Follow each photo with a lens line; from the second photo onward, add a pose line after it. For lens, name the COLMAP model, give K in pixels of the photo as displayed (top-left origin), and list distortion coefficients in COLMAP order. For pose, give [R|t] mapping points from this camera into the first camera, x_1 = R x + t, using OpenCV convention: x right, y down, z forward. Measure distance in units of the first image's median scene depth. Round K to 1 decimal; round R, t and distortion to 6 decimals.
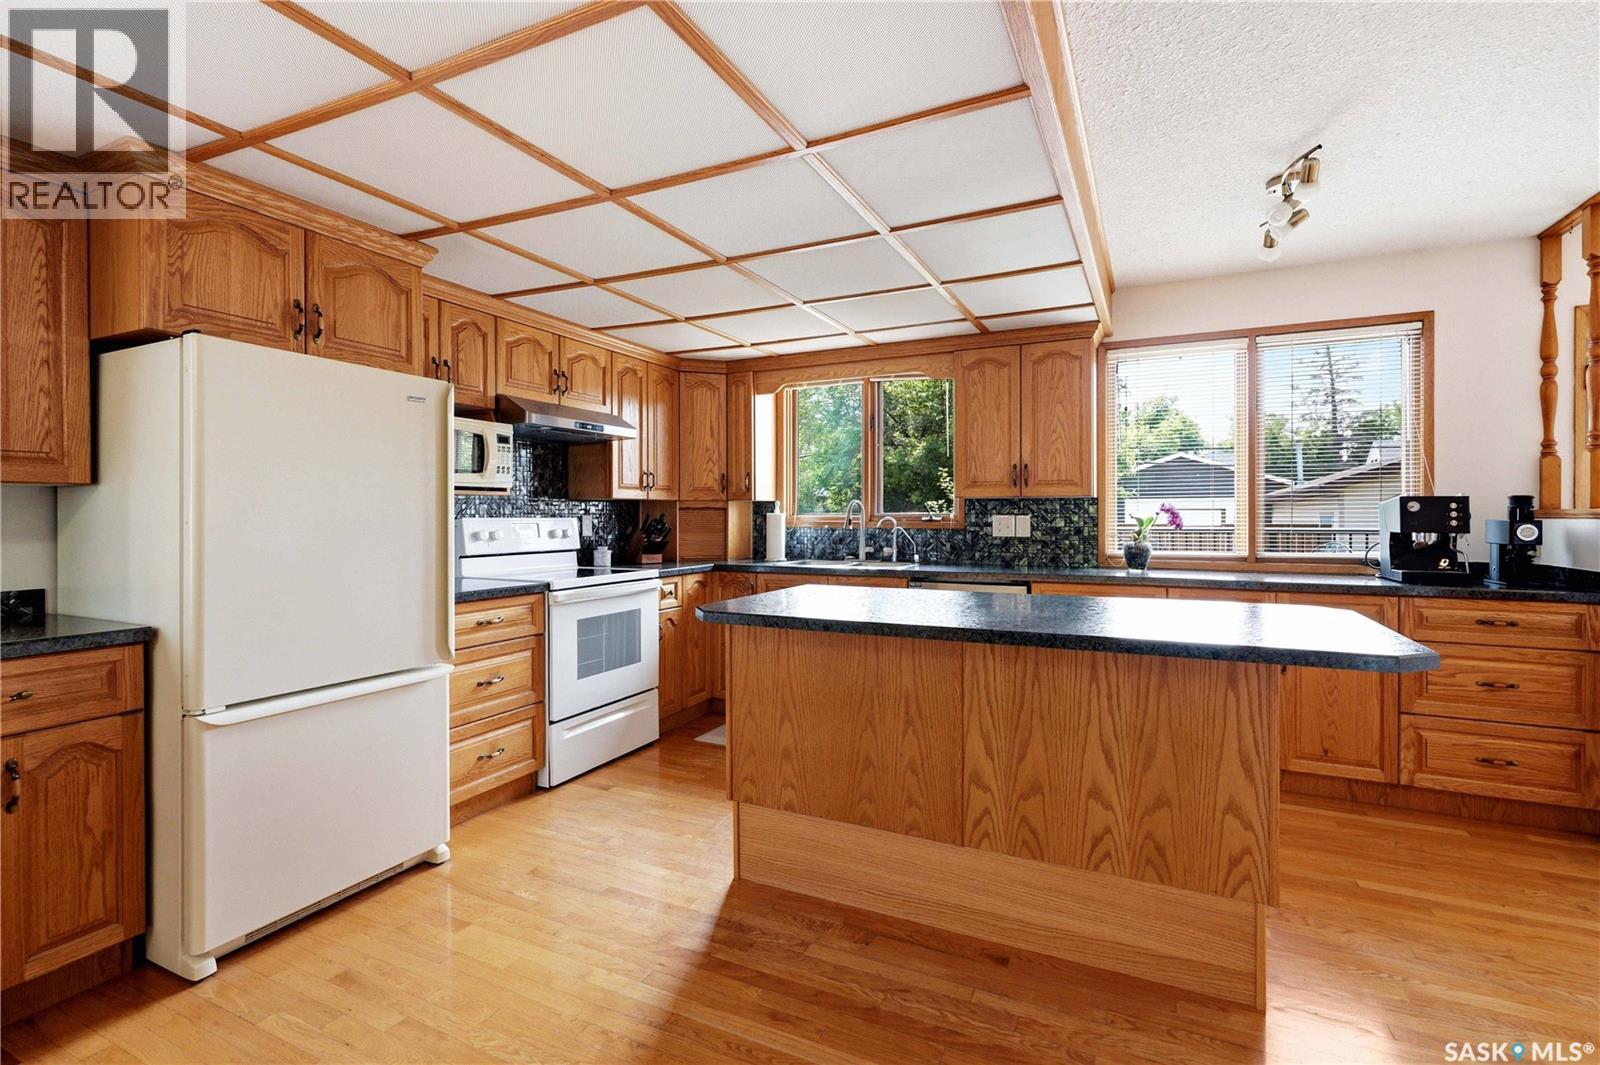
lens RADIAL K [[725.4, 0, 807.5], [0, 725.4, 521.5], [0, 0, 1]] dist [-0.005100, 0.004281]
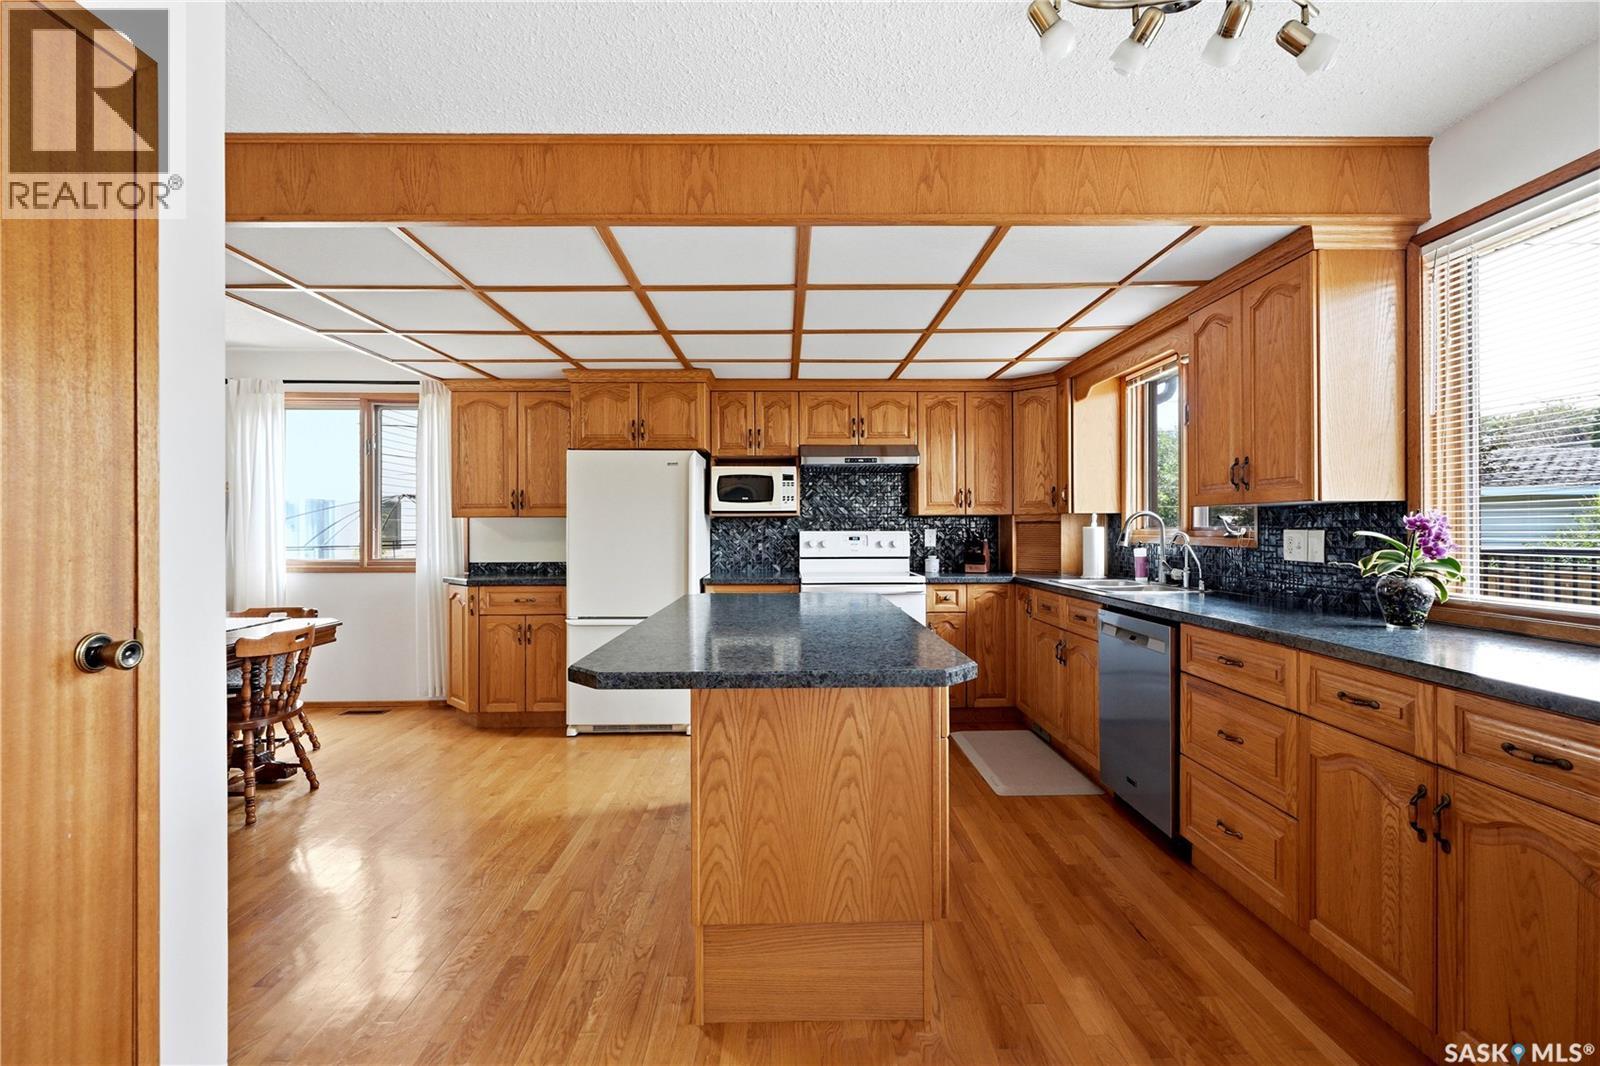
lens RADIAL K [[725.4, 0, 800.5], [0, 725.4, 525.0], [0, 0, 1]] dist [-0.005100, 0.004281]
pose [[0.450353, -0.003593, -0.892844, 0.713933], [-0.005362, 0.999963, -0.006729, -0.006531], [0.892835, 0.007818, 0.450317, 0.296922]]
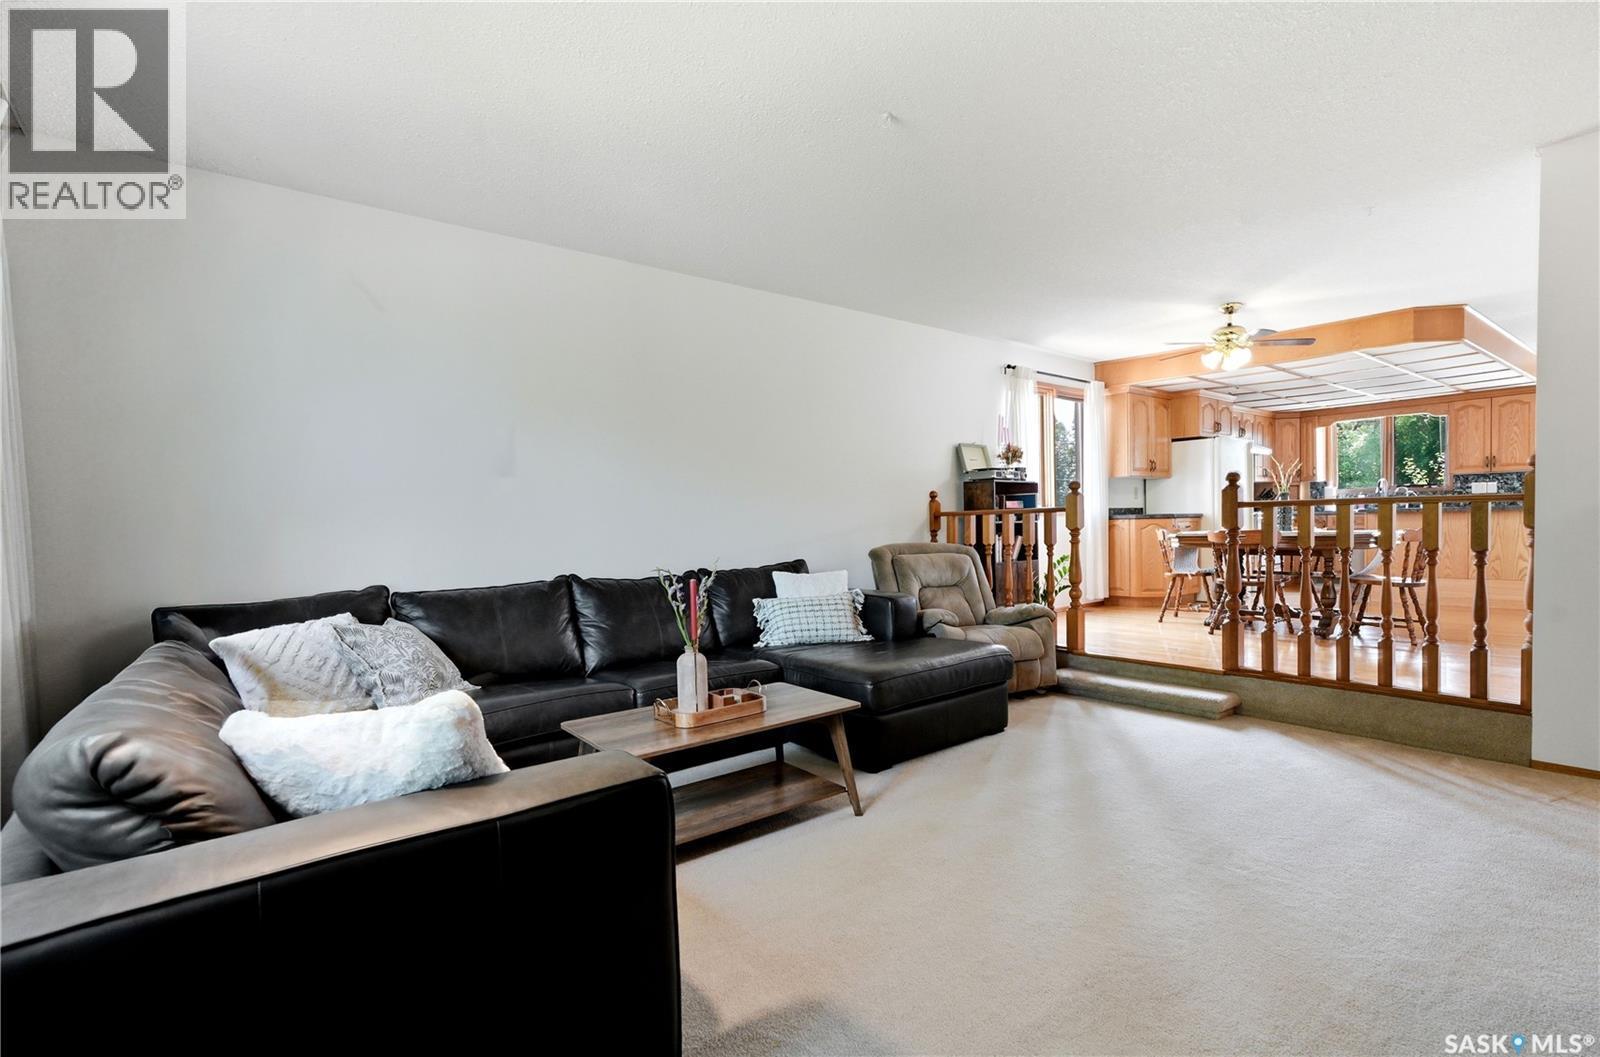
lens RADIAL K [[775.8, 0, 798.4], [0, 775.8, 552.7], [0, 0, 1]] dist [0.002145, 0.001120]
pose [[0.906257, -0.002600, -0.422718, -0.539778], [0.015135, 0.999540, 0.026298, 0.104342], [0.422455, -0.030231, 0.905879, -1.787749]]
